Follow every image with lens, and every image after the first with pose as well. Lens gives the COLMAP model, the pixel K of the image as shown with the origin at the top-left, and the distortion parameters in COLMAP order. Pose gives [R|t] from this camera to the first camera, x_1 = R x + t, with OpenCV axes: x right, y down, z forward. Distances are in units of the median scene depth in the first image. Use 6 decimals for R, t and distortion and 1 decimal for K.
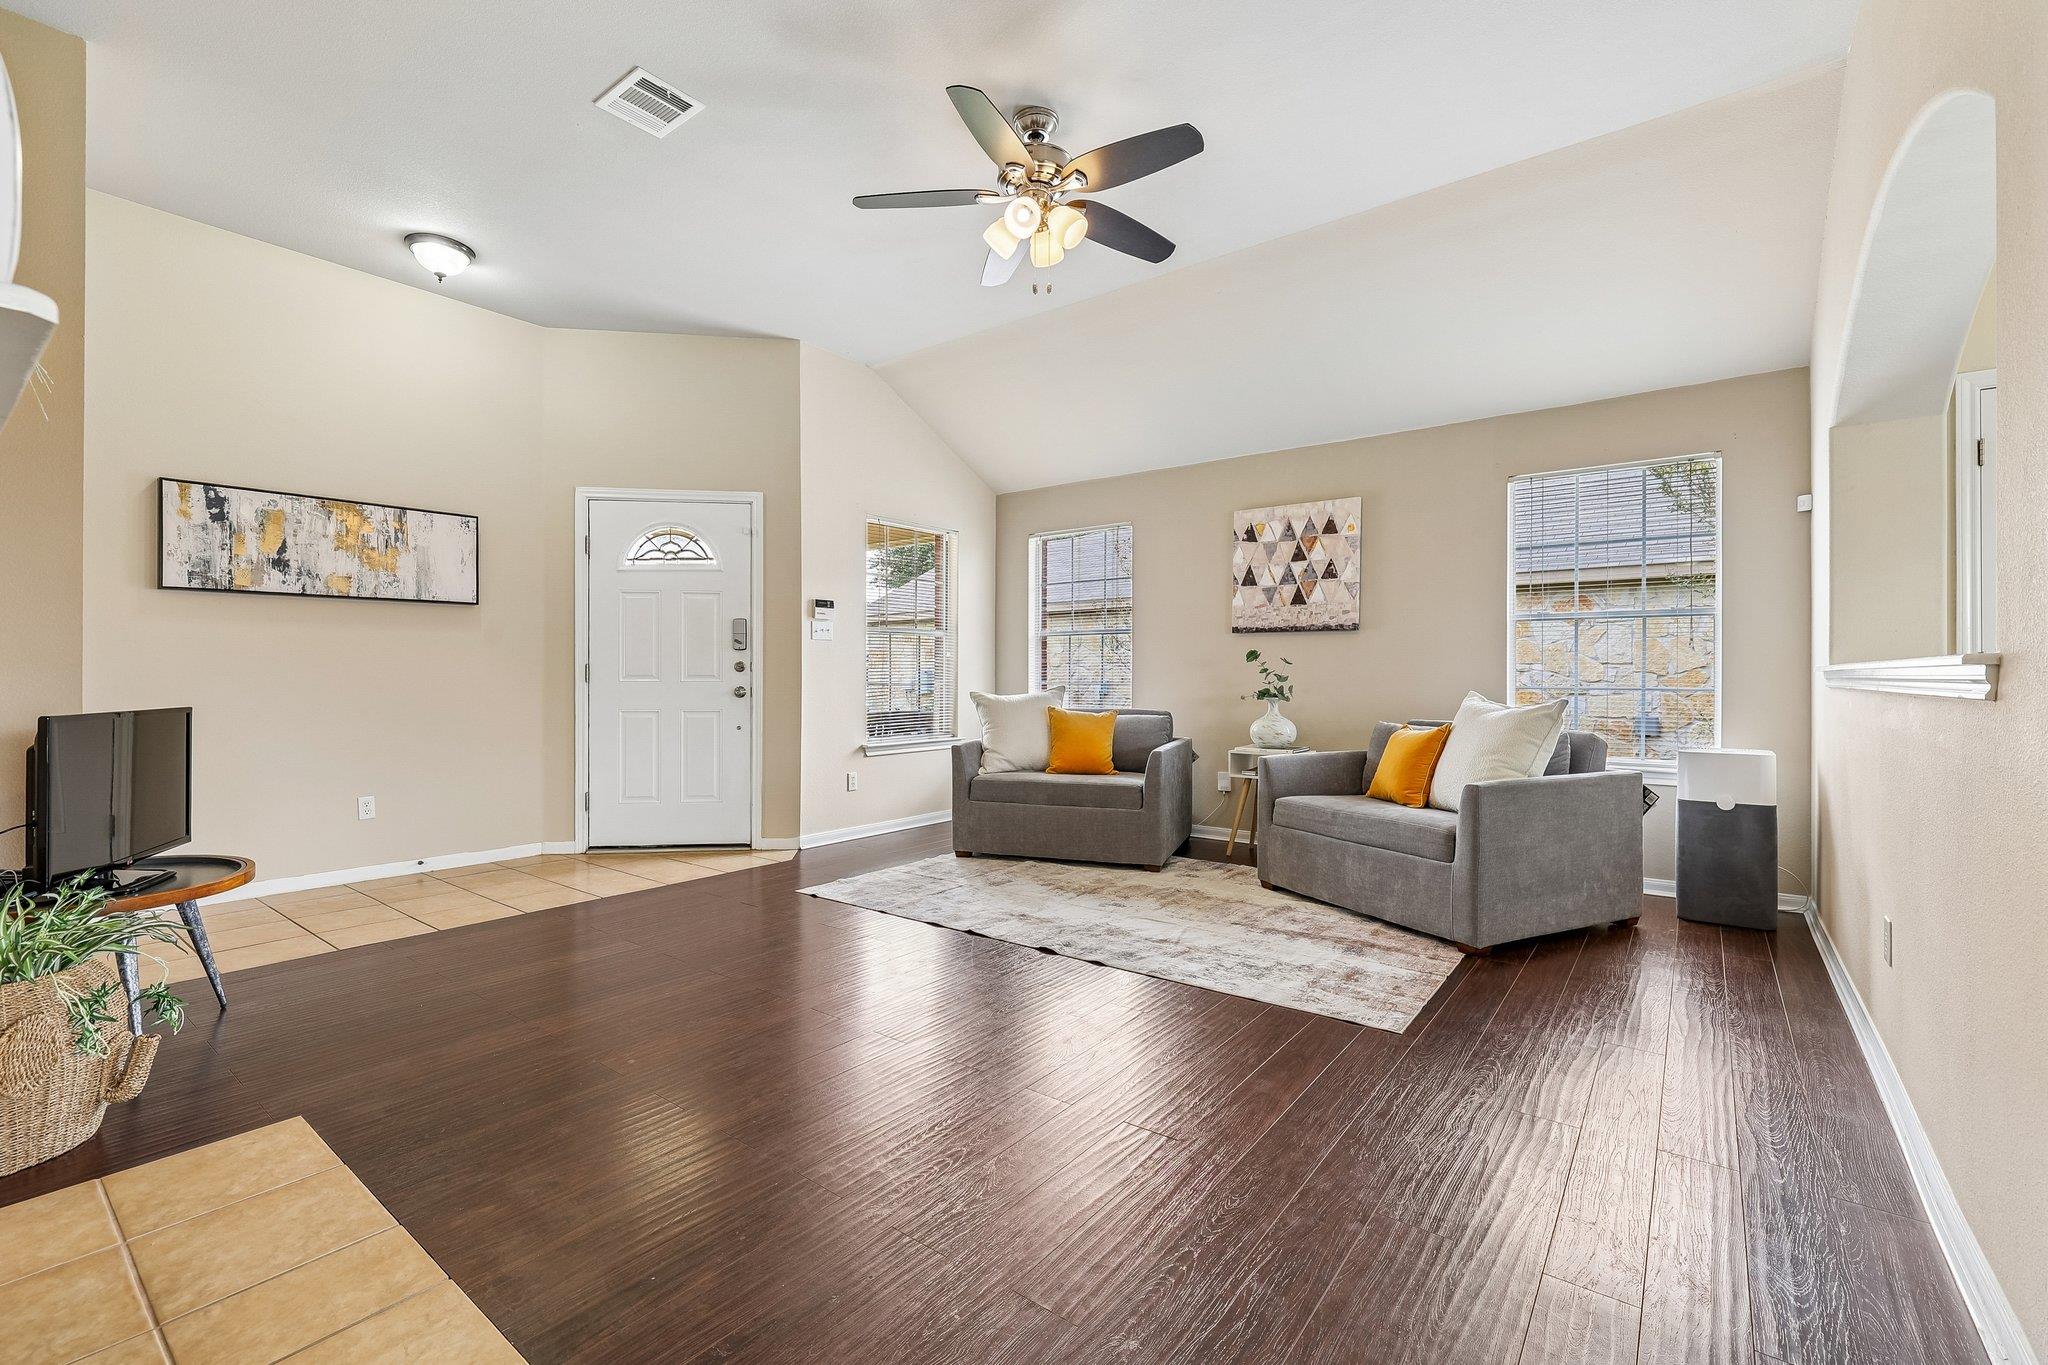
lens RADIAL K [[874.5, 0, 1023.7], [0, 874.5, 670.0], [0, 0, 1]] dist [-0.001976, 0.000126]
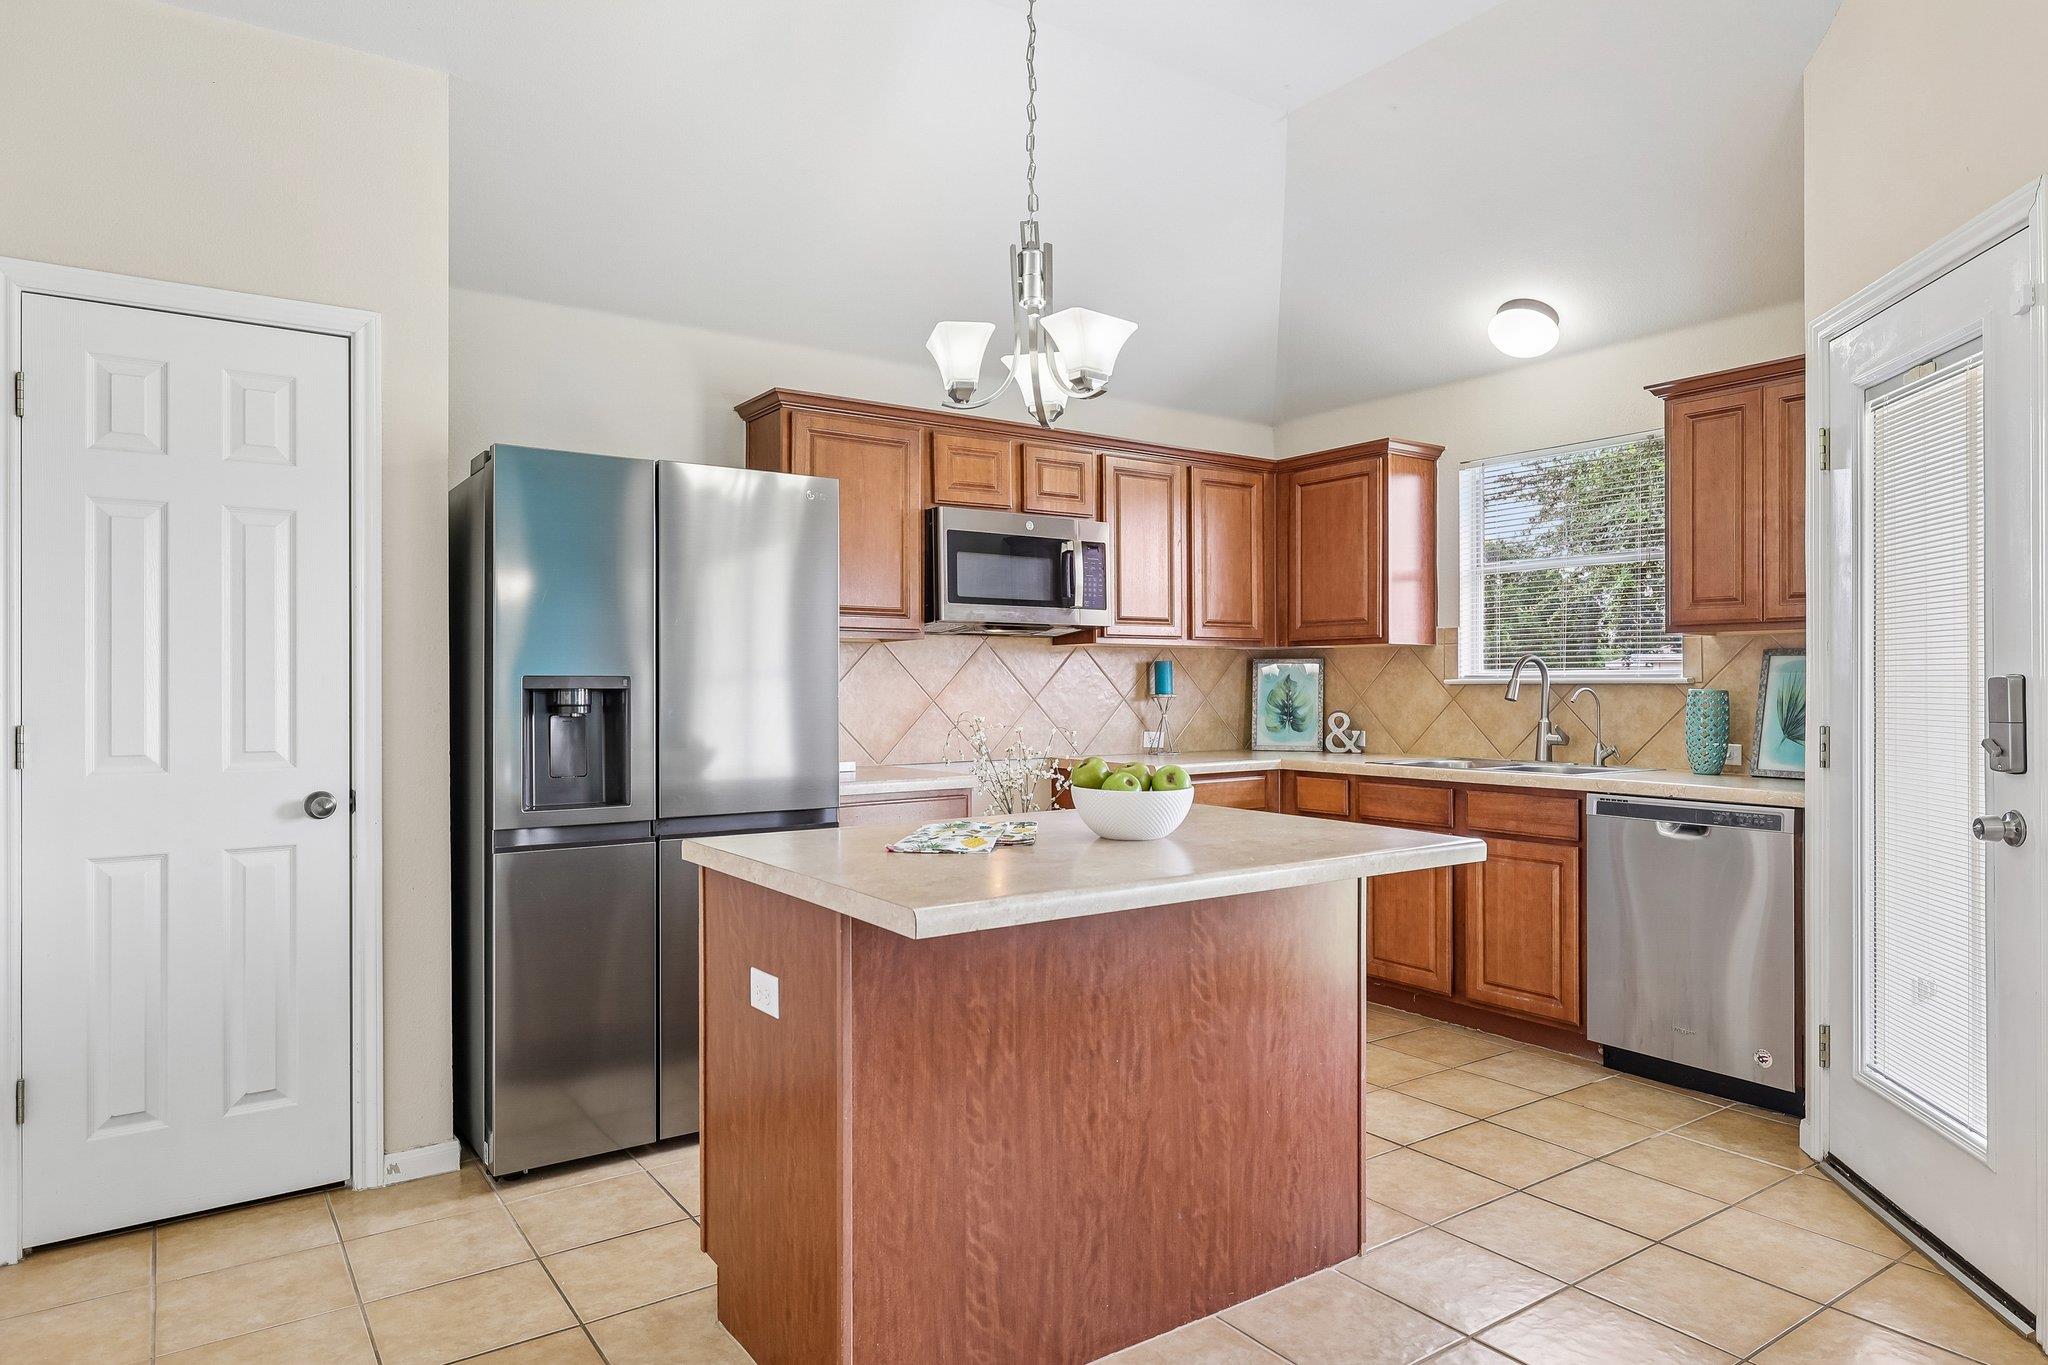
lens RADIAL K [[1229.8, 0, 1029.7], [0, 1229.8, 680.2], [0, 0, 1]] dist [-0.001084, 0.000099]
pose [[0.294488, 0.001528, 0.955654, 0.313666], [-0.004002, 0.999992, -0.000366, -0.034907], [-0.955647, -0.003716, 0.294492, 0.054829]]
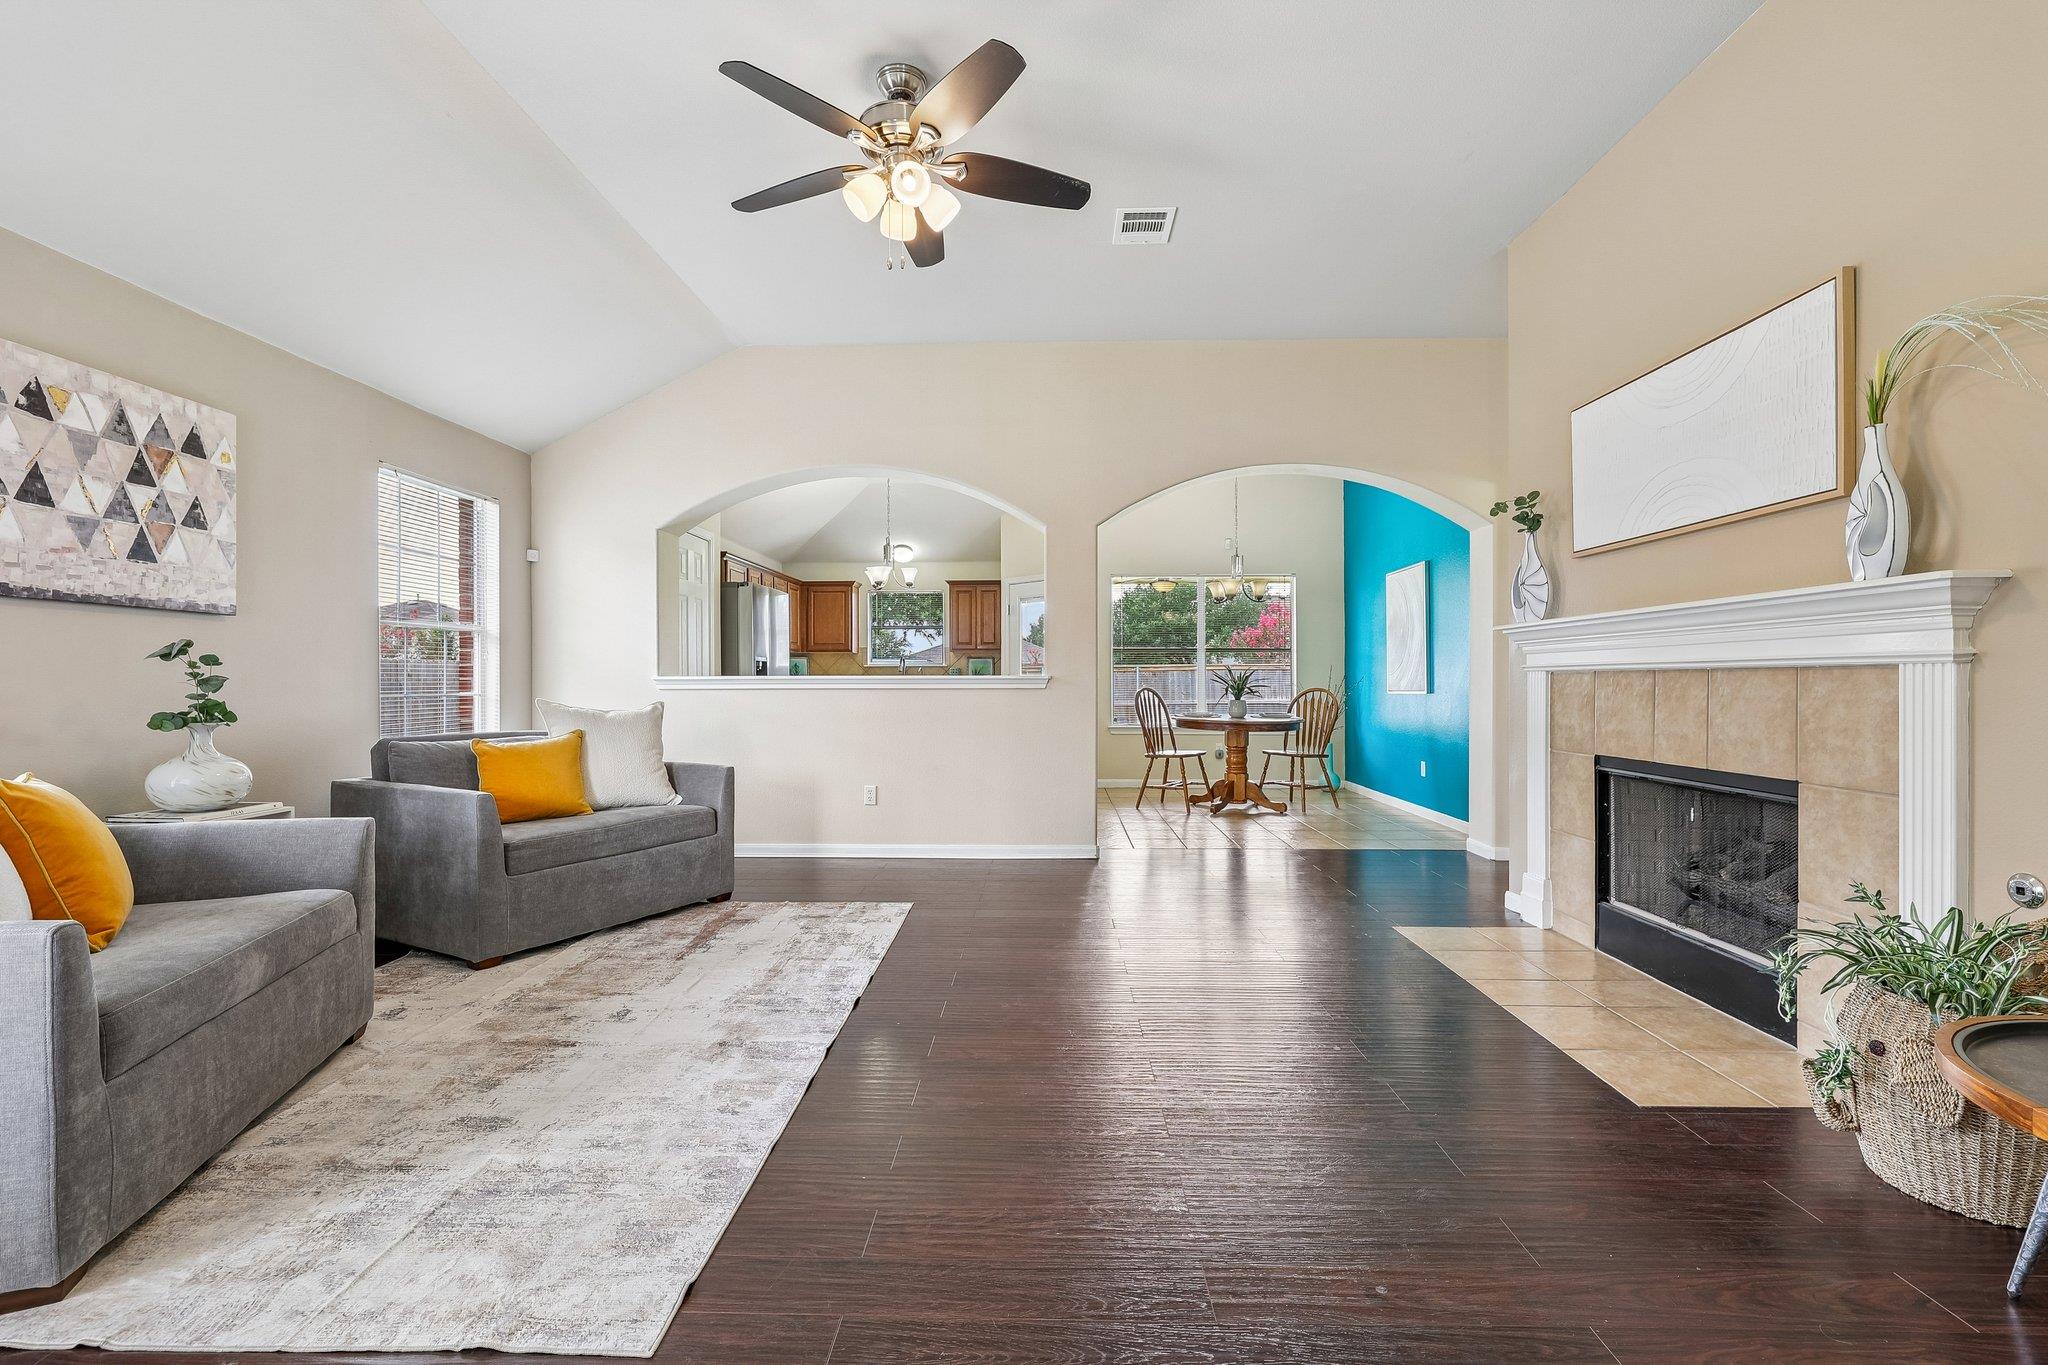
lens RADIAL K [[872.1, 0, 1029.8], [0, 872.1, 678.5], [0, 0, 1]] dist [-0.001673, 0.000353]
pose [[-0.590488, 0.001456, 0.807045, -0.527824], [-0.003001, 0.999987, -0.004000, 0.002835], [-0.807041, -0.004784, -0.590476, 0.940757]]
